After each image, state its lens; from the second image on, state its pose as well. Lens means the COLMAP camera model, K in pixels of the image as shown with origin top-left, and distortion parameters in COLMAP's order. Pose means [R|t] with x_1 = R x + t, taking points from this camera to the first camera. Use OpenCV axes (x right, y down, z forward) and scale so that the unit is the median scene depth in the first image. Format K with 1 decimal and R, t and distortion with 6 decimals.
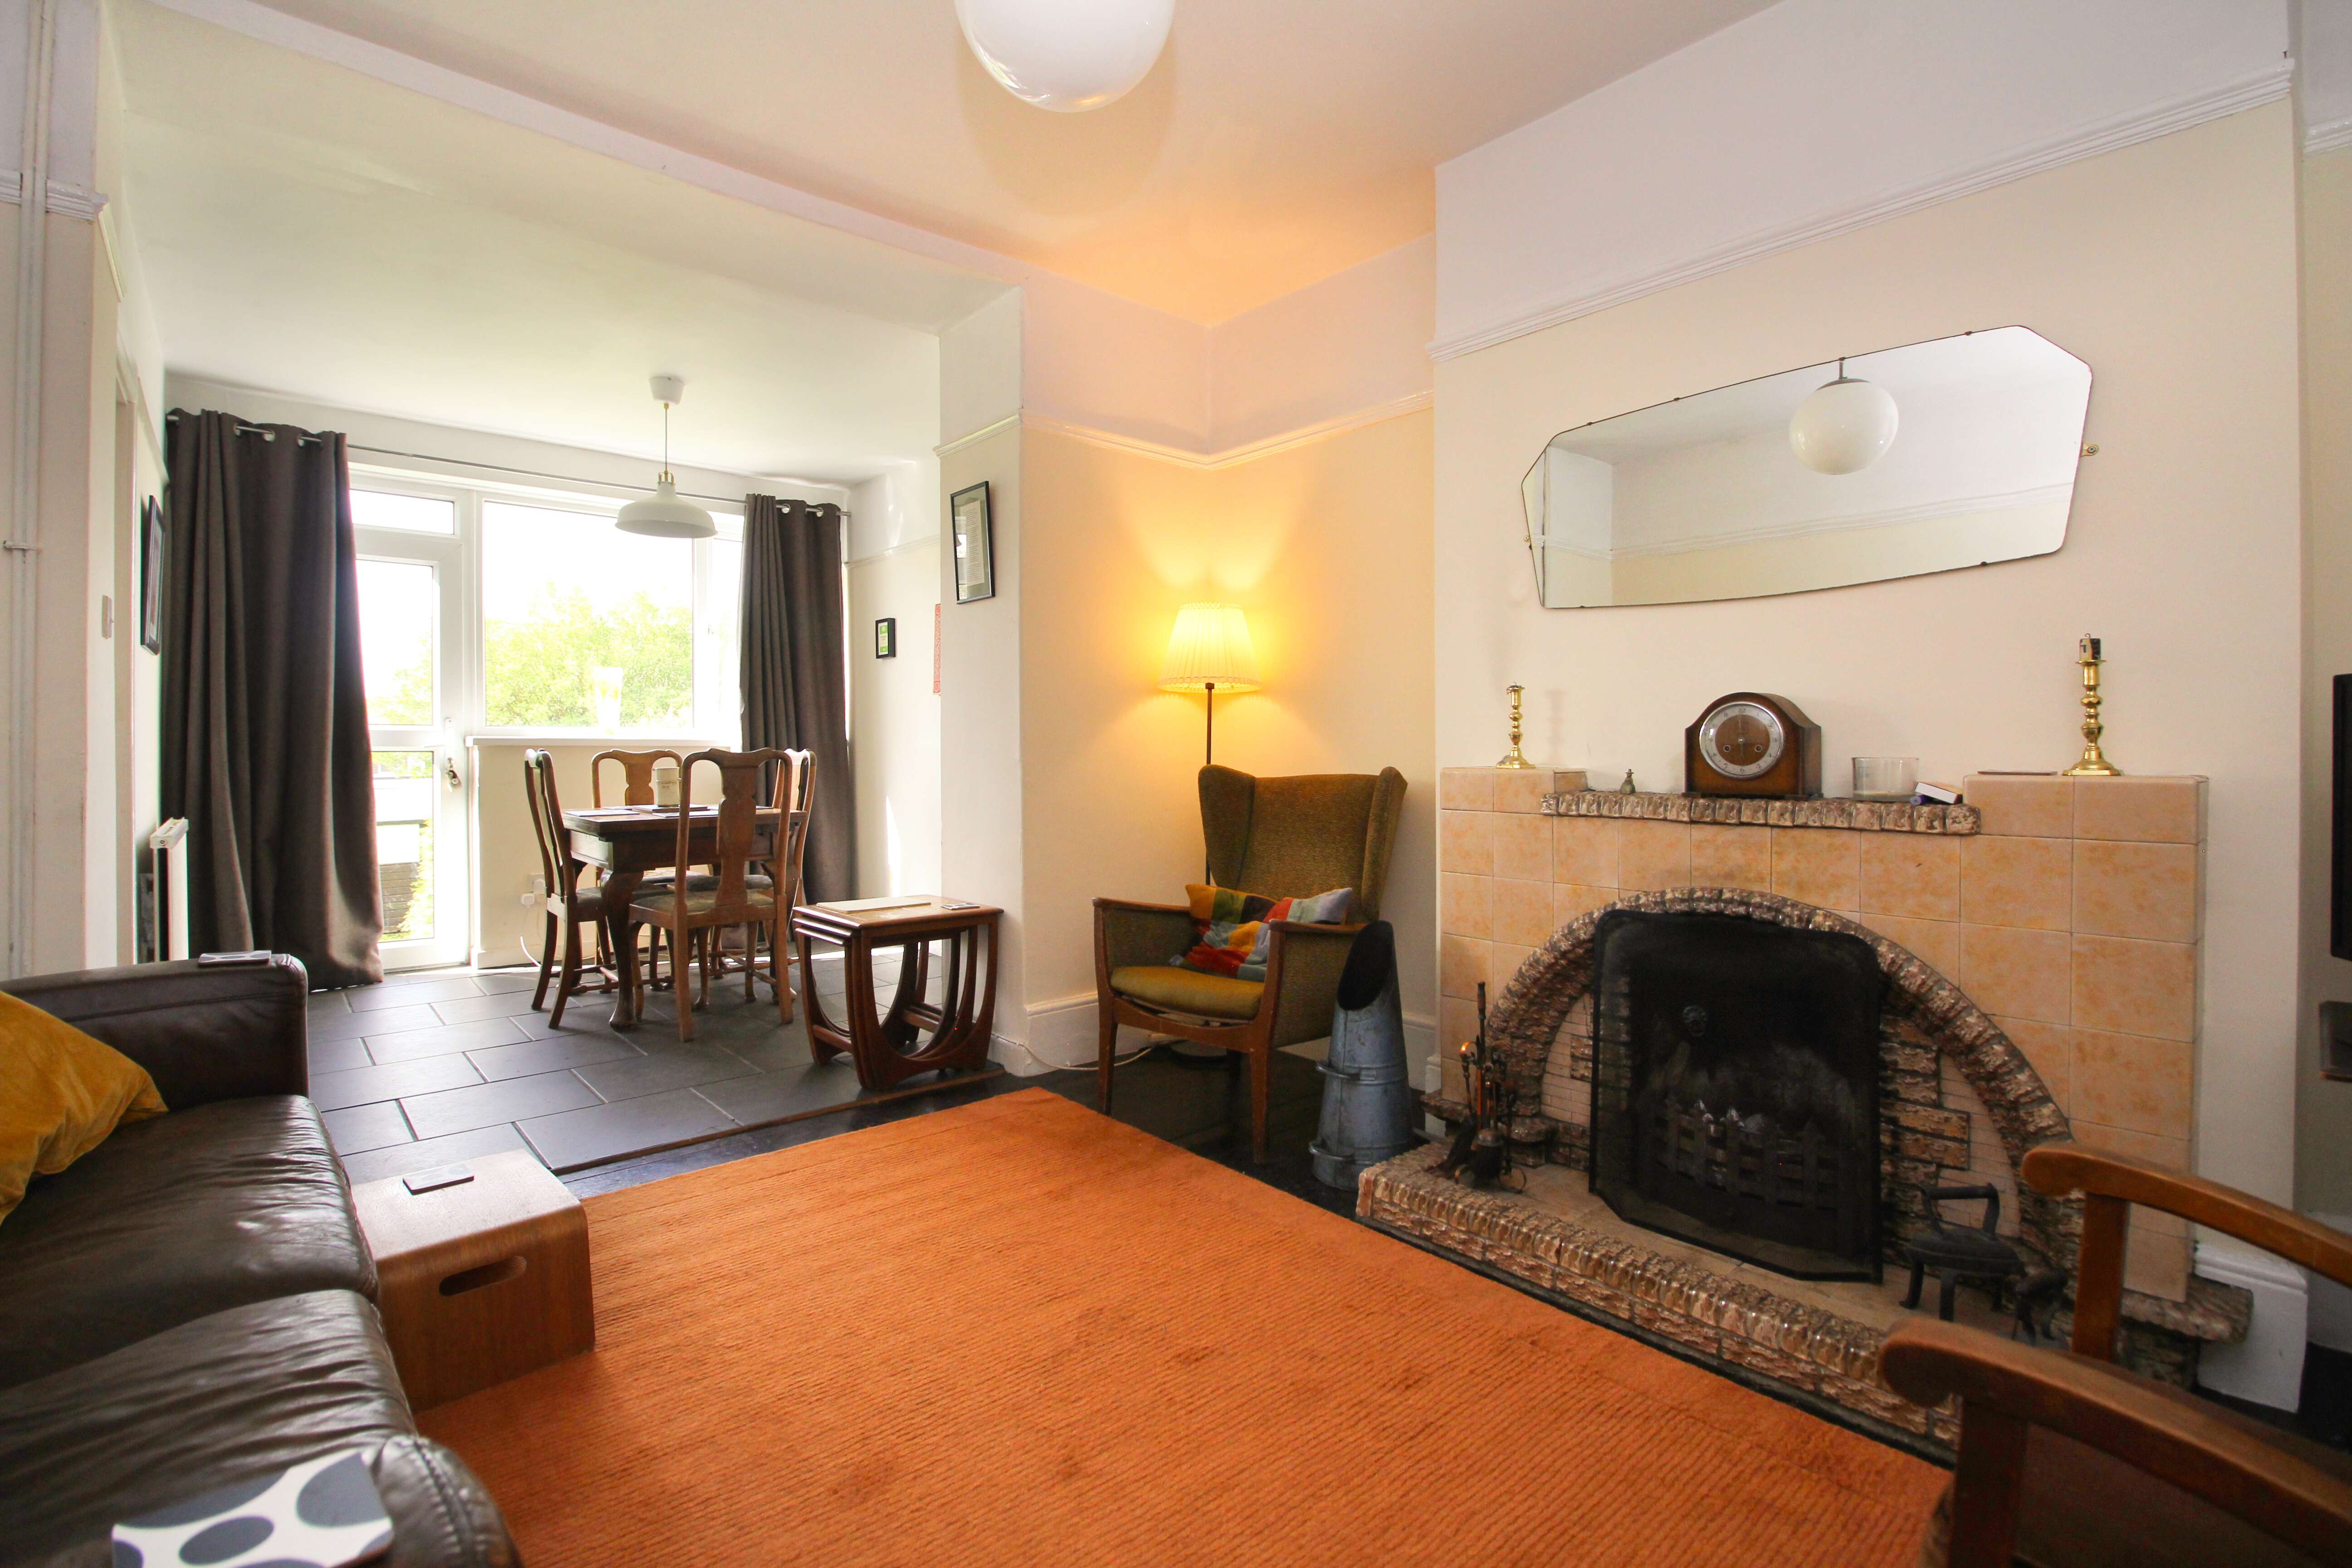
lens RADIAL K [[1086.2, 0, 1173.1], [0, 1086.2, 770.0], [0, 0, 1]] dist [-0.011898, -0.004601]
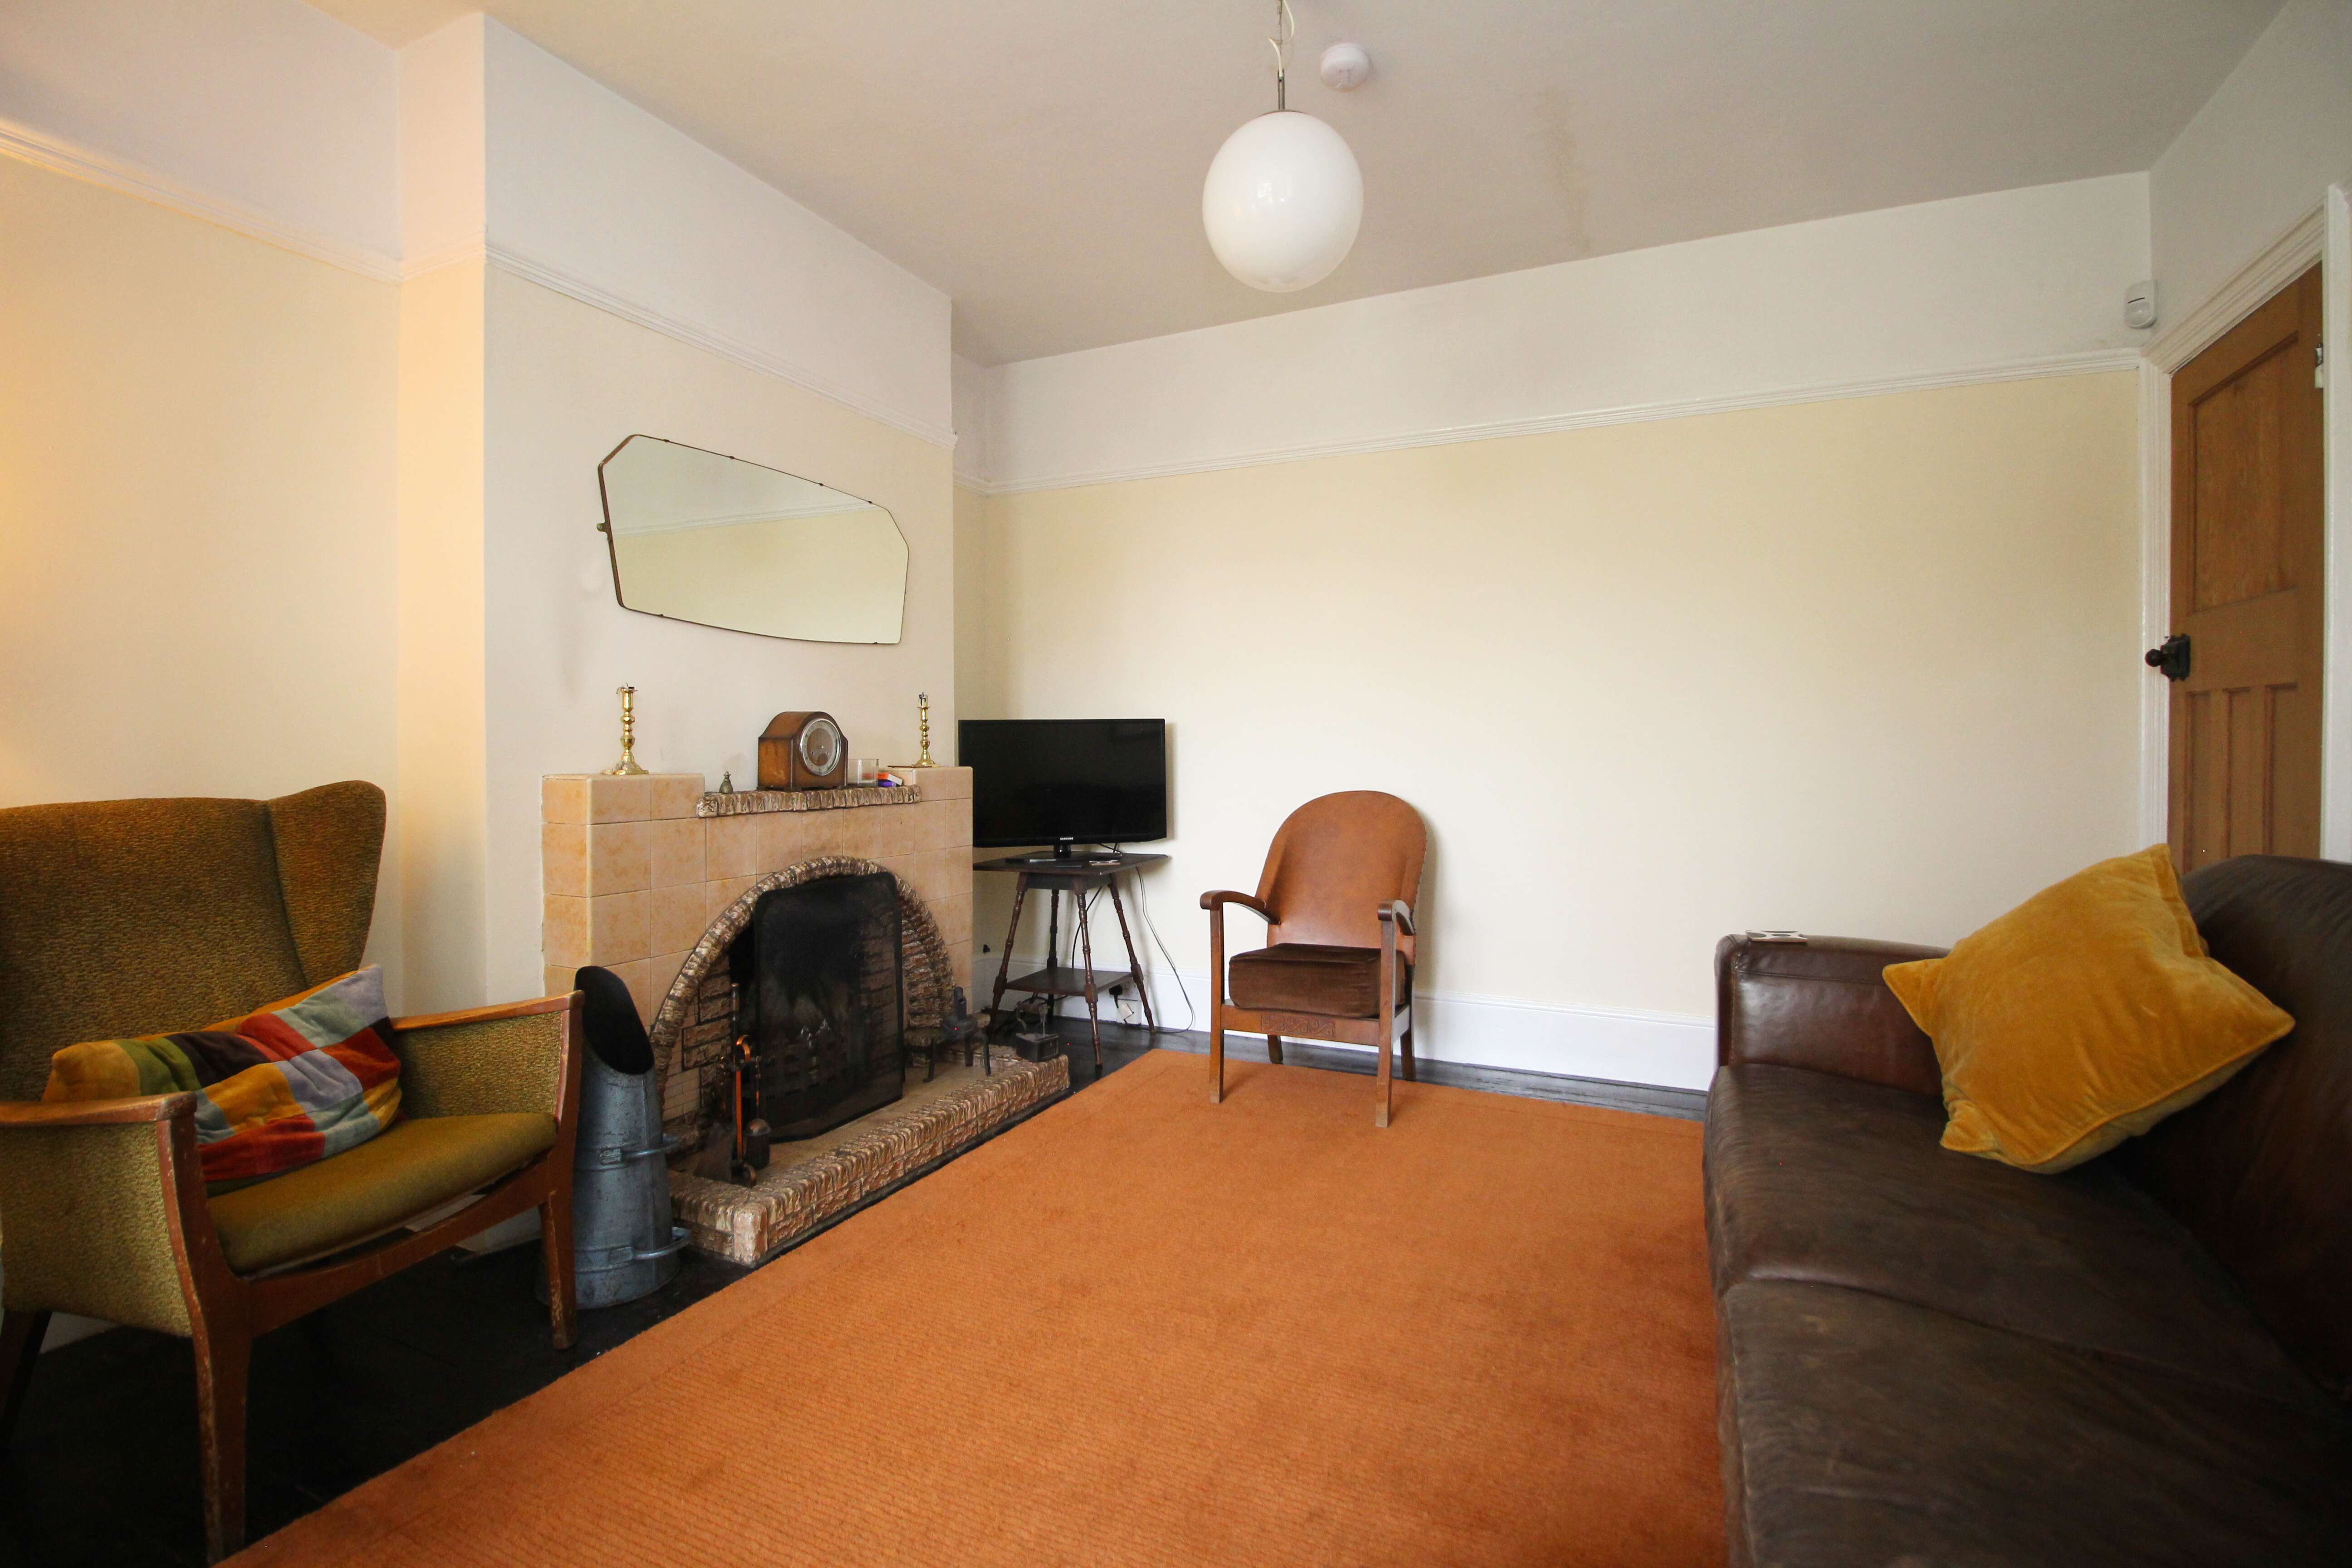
lens RADIAL K [[1086.2, 0, 1173.8], [0, 1086.2, 772.6], [0, 0, 1]] dist [-0.011898, -0.004601]
pose [[-0.416269, -0.016205, 0.909097, -0.872887], [0.019528, 0.999451, 0.026757, -0.022804], [-0.909032, 0.028890, -0.415724, 1.137683]]
